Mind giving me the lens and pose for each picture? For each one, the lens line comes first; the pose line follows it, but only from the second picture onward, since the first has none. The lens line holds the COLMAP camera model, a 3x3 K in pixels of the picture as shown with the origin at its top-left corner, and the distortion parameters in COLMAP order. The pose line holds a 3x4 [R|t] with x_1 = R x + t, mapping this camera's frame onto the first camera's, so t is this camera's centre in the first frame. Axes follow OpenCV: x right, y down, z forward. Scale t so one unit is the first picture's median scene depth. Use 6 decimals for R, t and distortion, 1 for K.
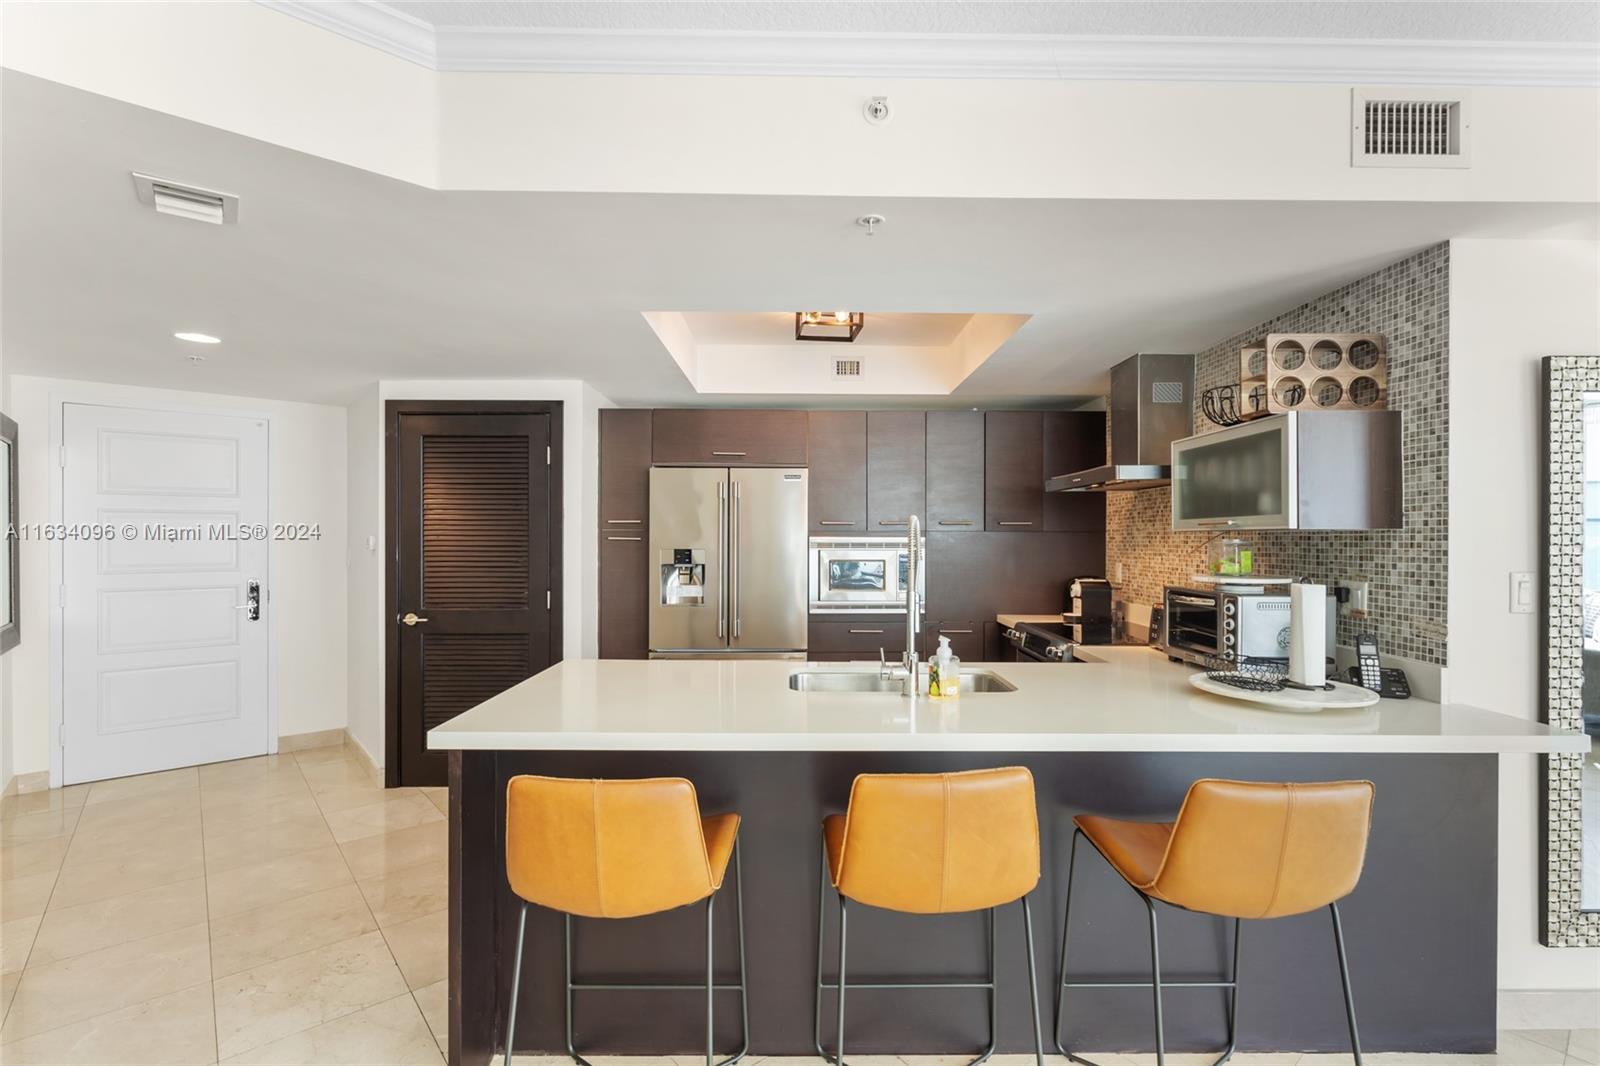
lens RADIAL K [[729.2, 0, 803.8], [0, 729.2, 541.6], [0, 0, 1]] dist [-0.002749, -0.000303]
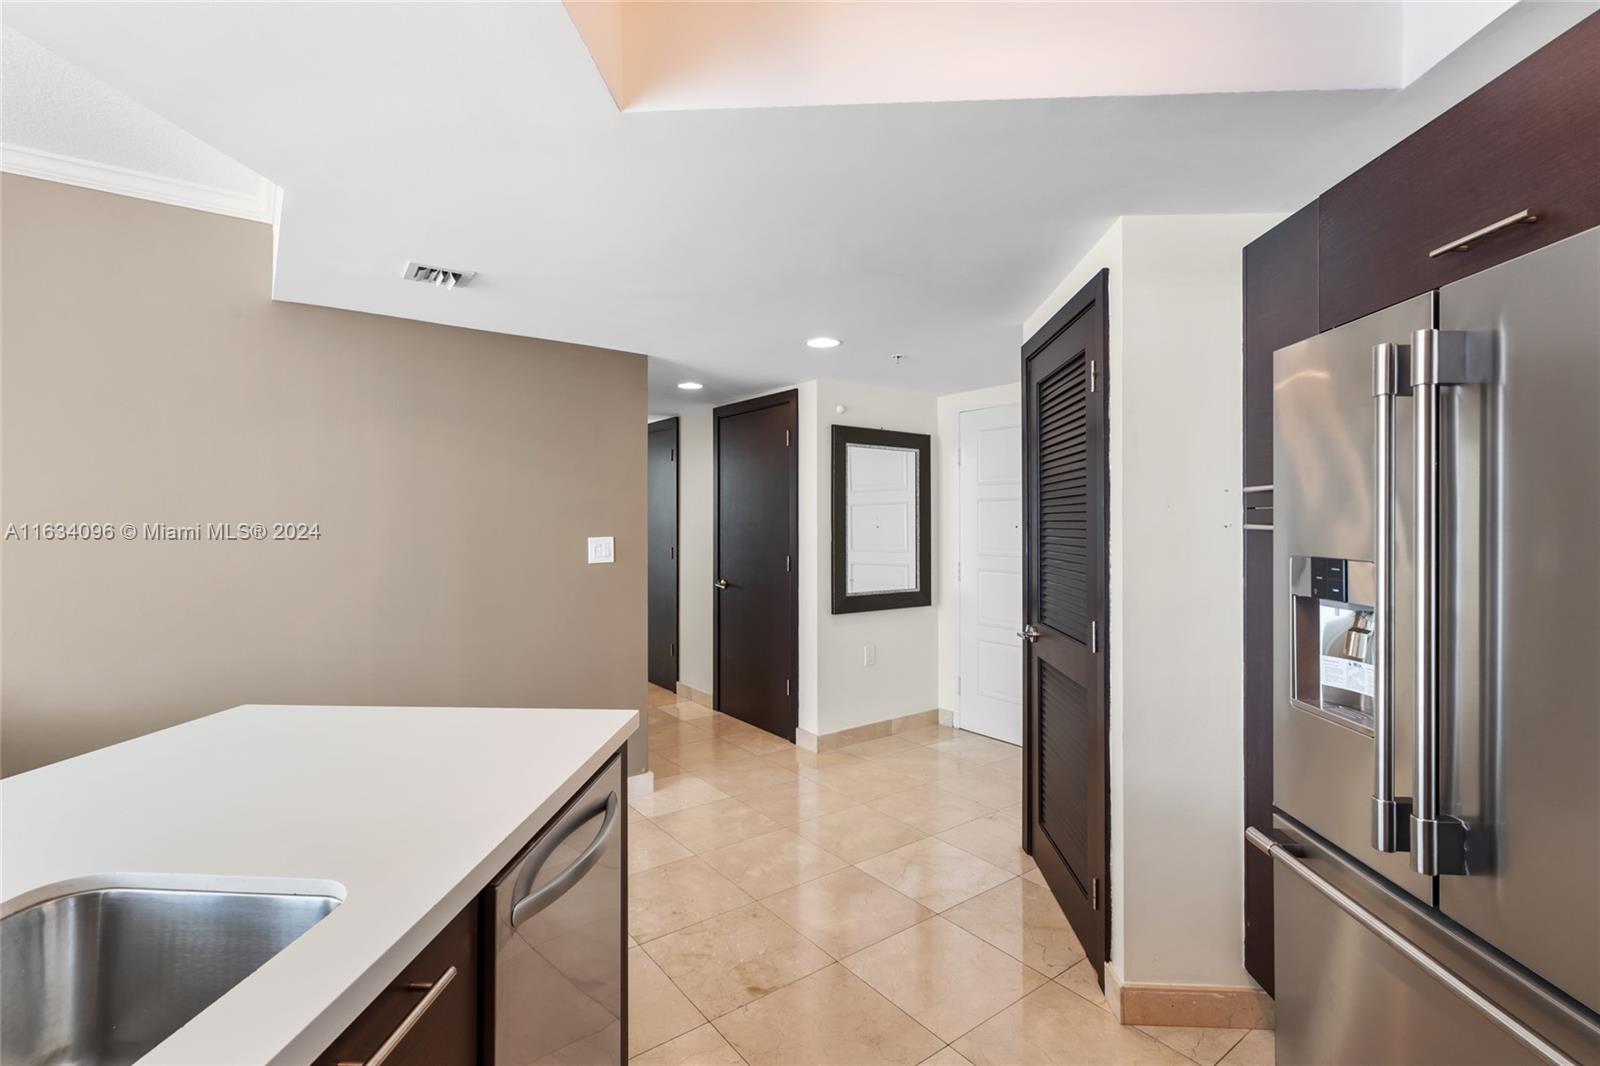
lens RADIAL K [[740.6, 0, 802.5], [0, 740.6, 519.0], [0, 0, 1]] dist [-0.001834, -0.000263]
pose [[-0.067965, -0.001379, -0.997687, 0.224258], [-0.008391, 0.999964, -0.000811, -0.007307], [0.997652, 0.008317, -0.067974, 0.819994]]
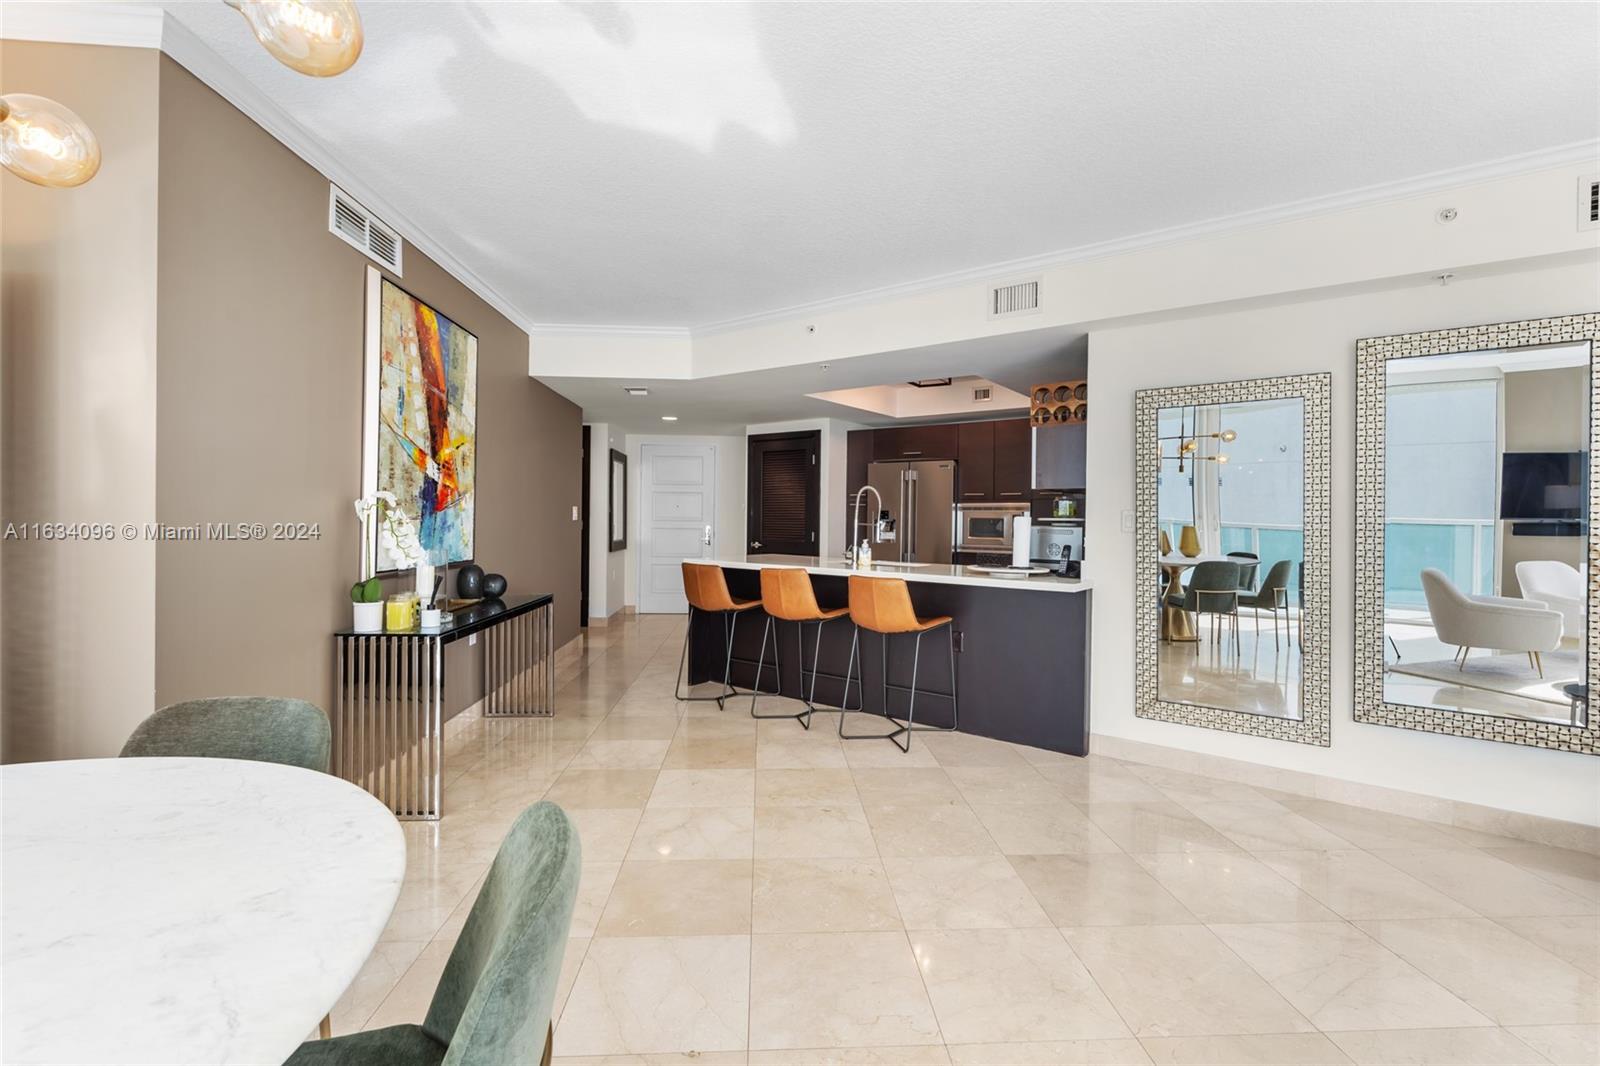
lens RADIAL K [[713.4, 0, 803.0], [0, 713.4, 522.8], [0, 0, 1]] dist [-0.000883, -0.000101]
pose [[0.795124, 0.012251, -0.606323, 0.739174], [-0.015383, 0.999882, 0.000030, 0.044753], [0.606252, 0.009303, 0.795218, -0.469972]]
